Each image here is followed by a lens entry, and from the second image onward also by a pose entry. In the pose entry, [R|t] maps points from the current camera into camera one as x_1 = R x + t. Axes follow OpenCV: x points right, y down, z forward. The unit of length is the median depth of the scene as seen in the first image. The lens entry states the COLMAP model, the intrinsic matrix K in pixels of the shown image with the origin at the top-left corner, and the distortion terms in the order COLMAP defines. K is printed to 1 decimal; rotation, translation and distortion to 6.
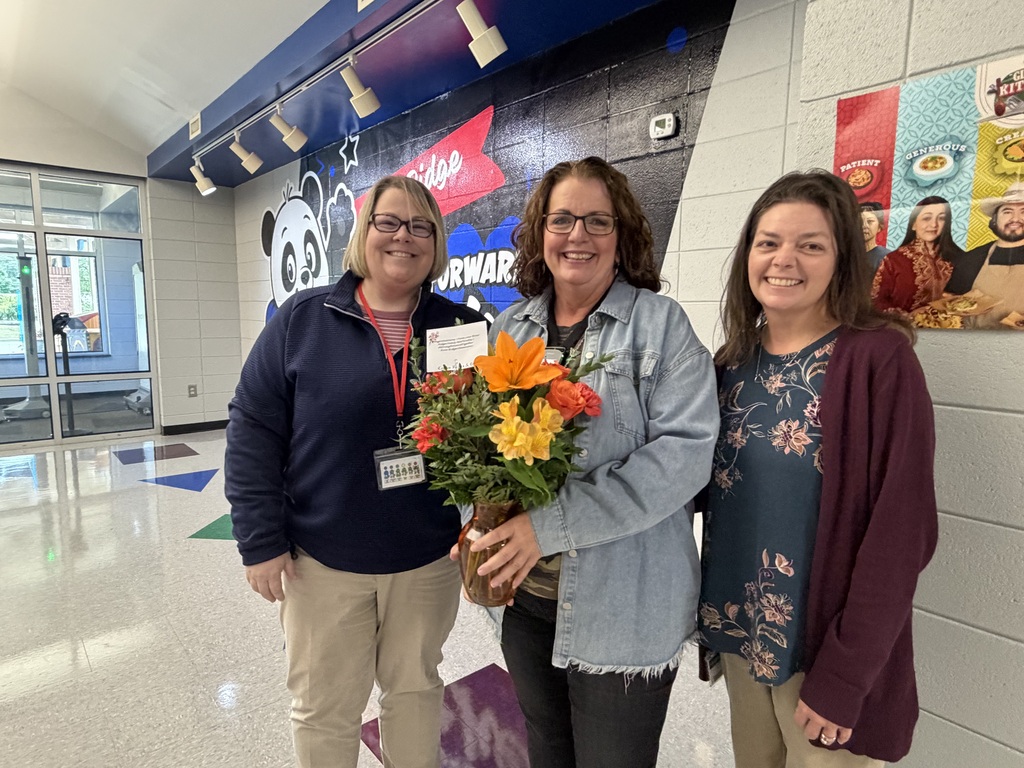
lens RADIAL K [[604.9, 0, 507.7], [0, 604.9, 375.7], [0, 0, 1]] dist [0.003012, 0.000577]
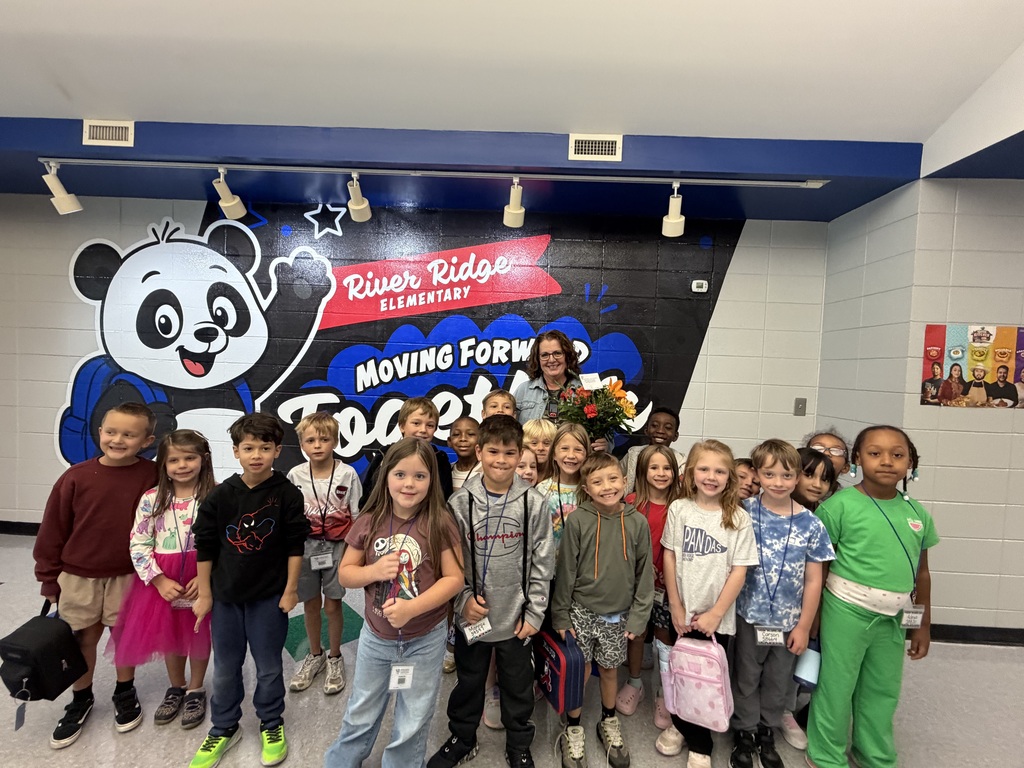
lens RADIAL K [[462.2, 0, 512.0], [0, 462.2, 384.0], [0, 0, 1]] dist [0.002818, 0.000357]
pose [[0.674775, -0.015409, 0.737863, -1.162351], [0.050346, 0.998414, -0.025191, -0.111998], [-0.736304, 0.054146, 0.674481, 0.492565]]
